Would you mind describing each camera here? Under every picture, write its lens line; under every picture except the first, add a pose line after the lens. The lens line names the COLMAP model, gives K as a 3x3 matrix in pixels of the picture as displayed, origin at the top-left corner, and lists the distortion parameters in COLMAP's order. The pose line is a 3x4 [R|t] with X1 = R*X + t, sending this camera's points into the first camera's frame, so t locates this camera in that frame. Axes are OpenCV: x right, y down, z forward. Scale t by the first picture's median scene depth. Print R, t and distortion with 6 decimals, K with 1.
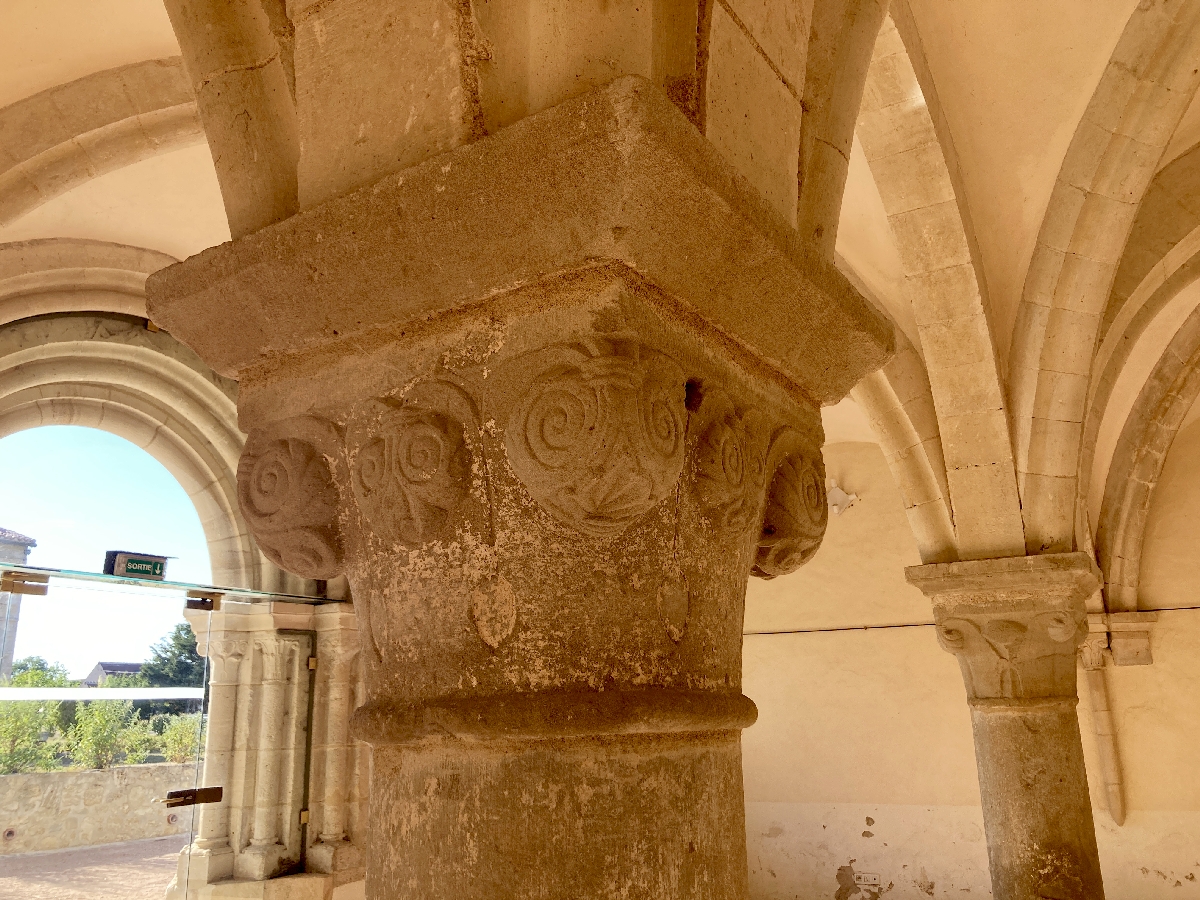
lens RADIAL K [[994.8, 0, 600.0], [0, 994.8, 450.0], [0, 0, 1]] dist [0.005340, -0.000519]
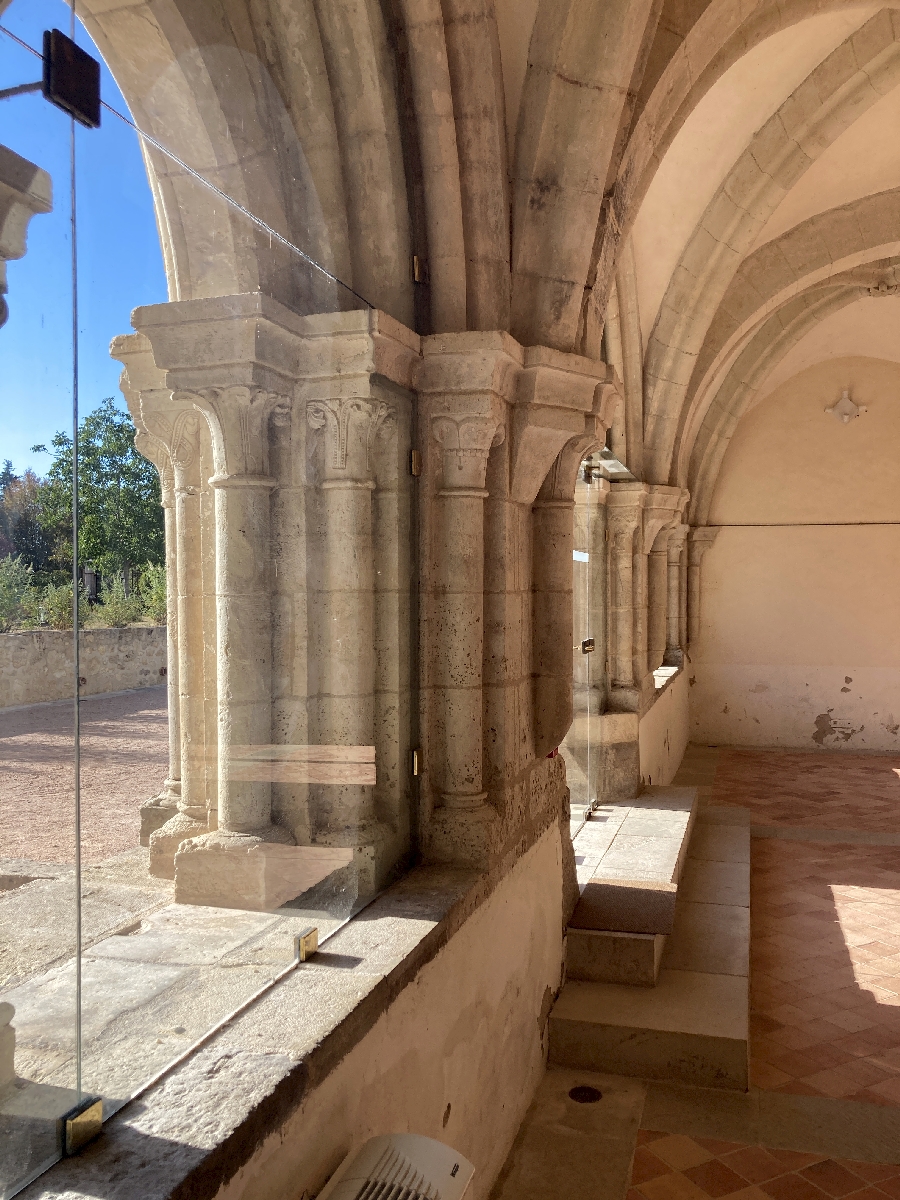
lens RADIAL K [[994.8, 0, 450.0], [0, 994.8, 600.0], [0, 0, 1]] dist [0.005340, -0.000519]
pose [[0.969436, 0.022682, 0.244293, -0.562678], [-0.084915, 0.965198, 0.247352, 0.019796], [-0.230181, -0.260536, 0.937624, -0.008524]]
